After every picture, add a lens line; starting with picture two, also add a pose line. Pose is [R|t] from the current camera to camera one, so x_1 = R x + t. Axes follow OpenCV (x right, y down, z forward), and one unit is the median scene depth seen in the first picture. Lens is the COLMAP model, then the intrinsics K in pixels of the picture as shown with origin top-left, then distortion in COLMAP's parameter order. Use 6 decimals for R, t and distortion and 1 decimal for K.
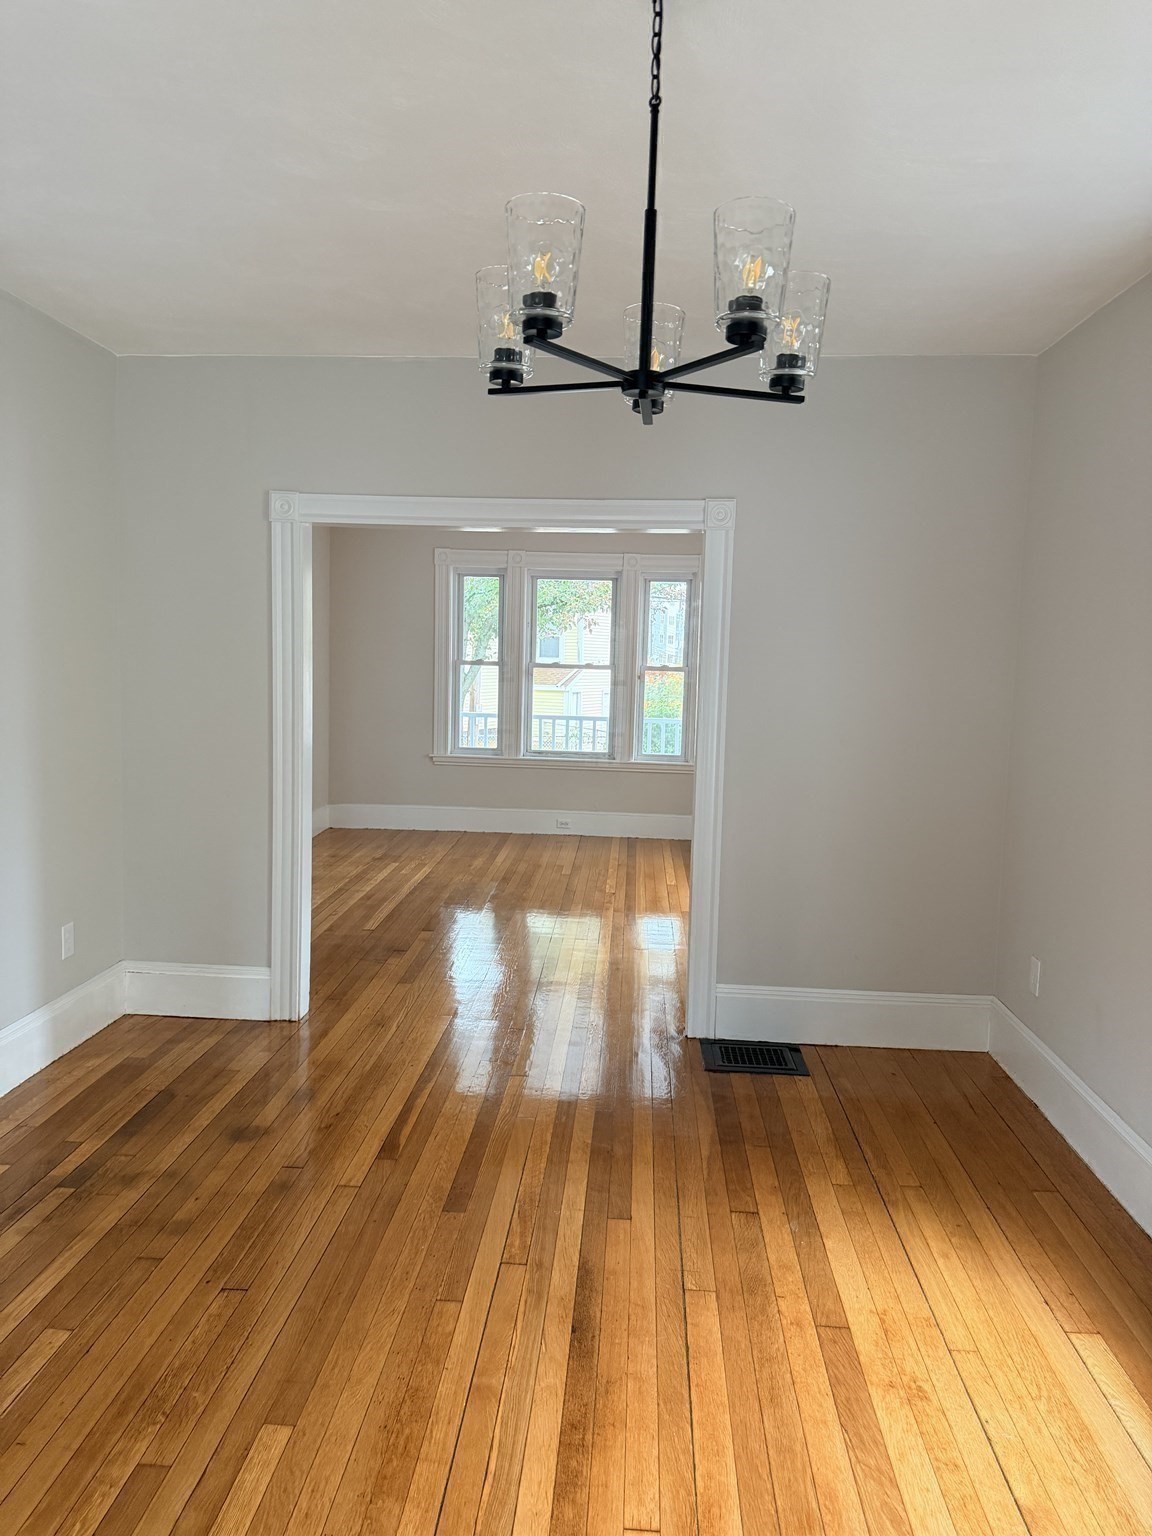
lens RADIAL K [[1106.7, 0, 576.0], [0, 1106.7, 768.0], [0, 0, 1]] dist [0.000702, 0.000280]
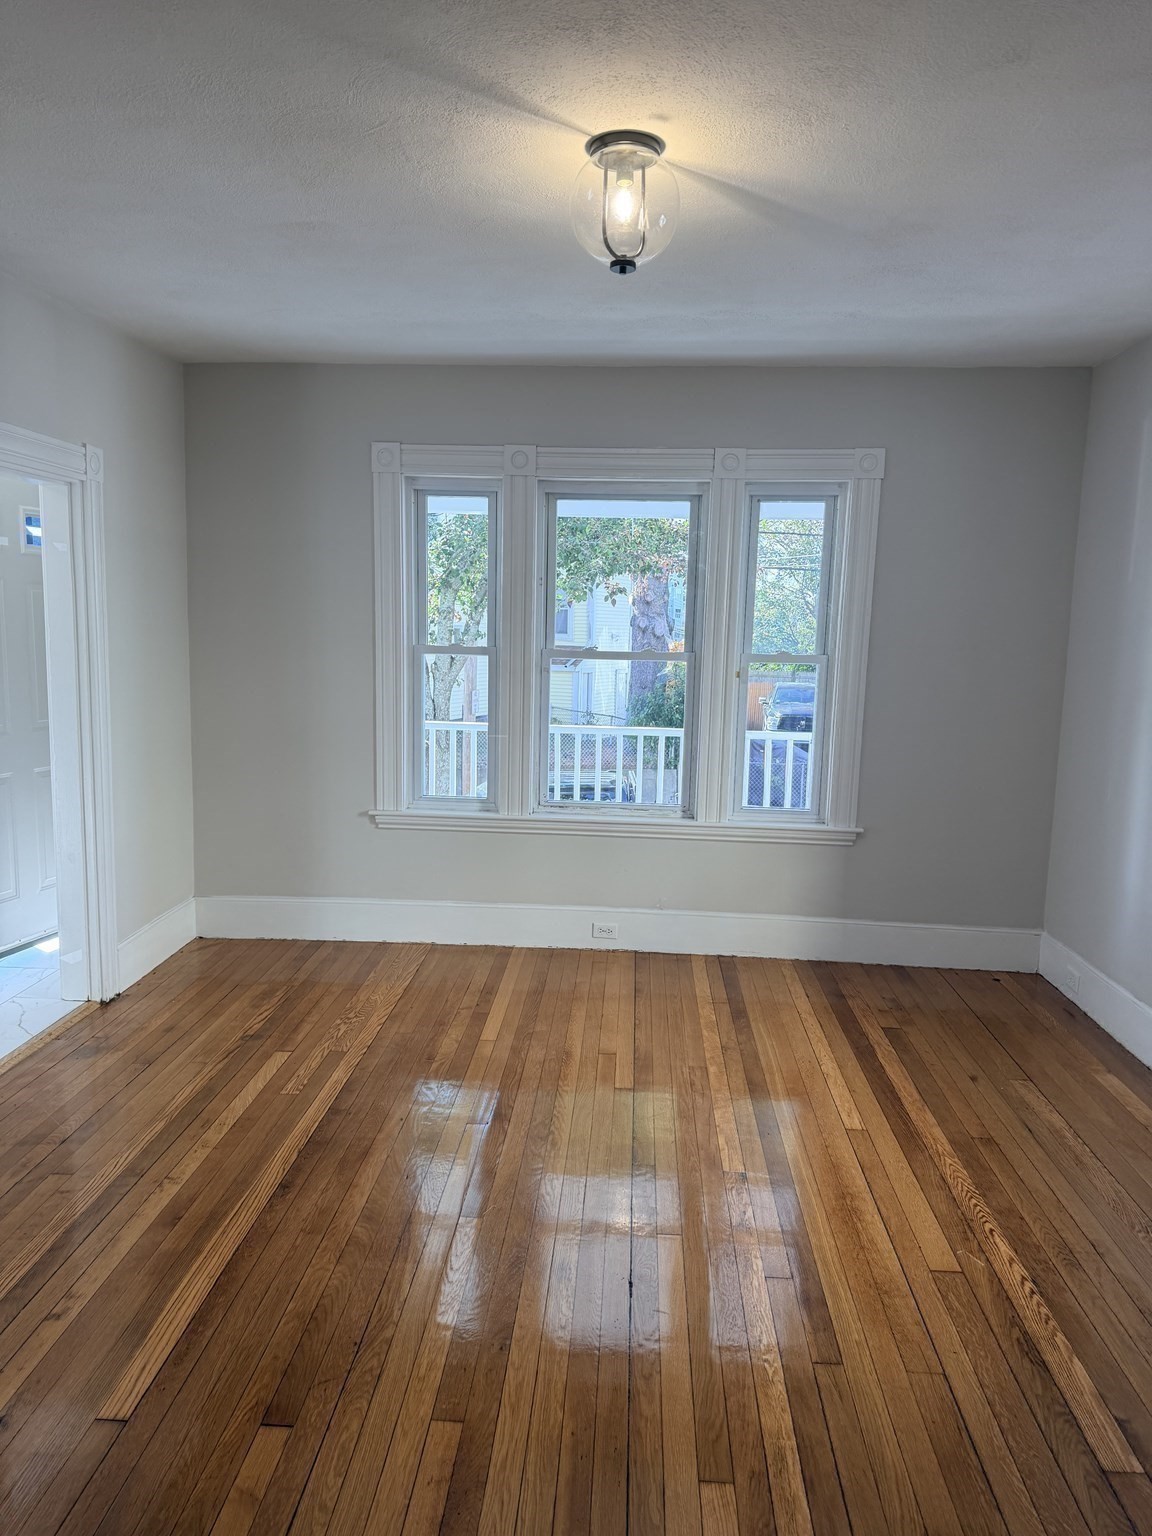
lens RADIAL K [[1066.7, 0, 576.0], [0, 1066.7, 768.0], [0, 0, 1]] dist [0.056710, -0.061470]
pose [[0.999983, -0.005756, -0.000489, -0.025493], [0.005767, 0.999602, 0.027629, -0.049779], [0.000330, -0.027631, 0.999618, 0.455428]]
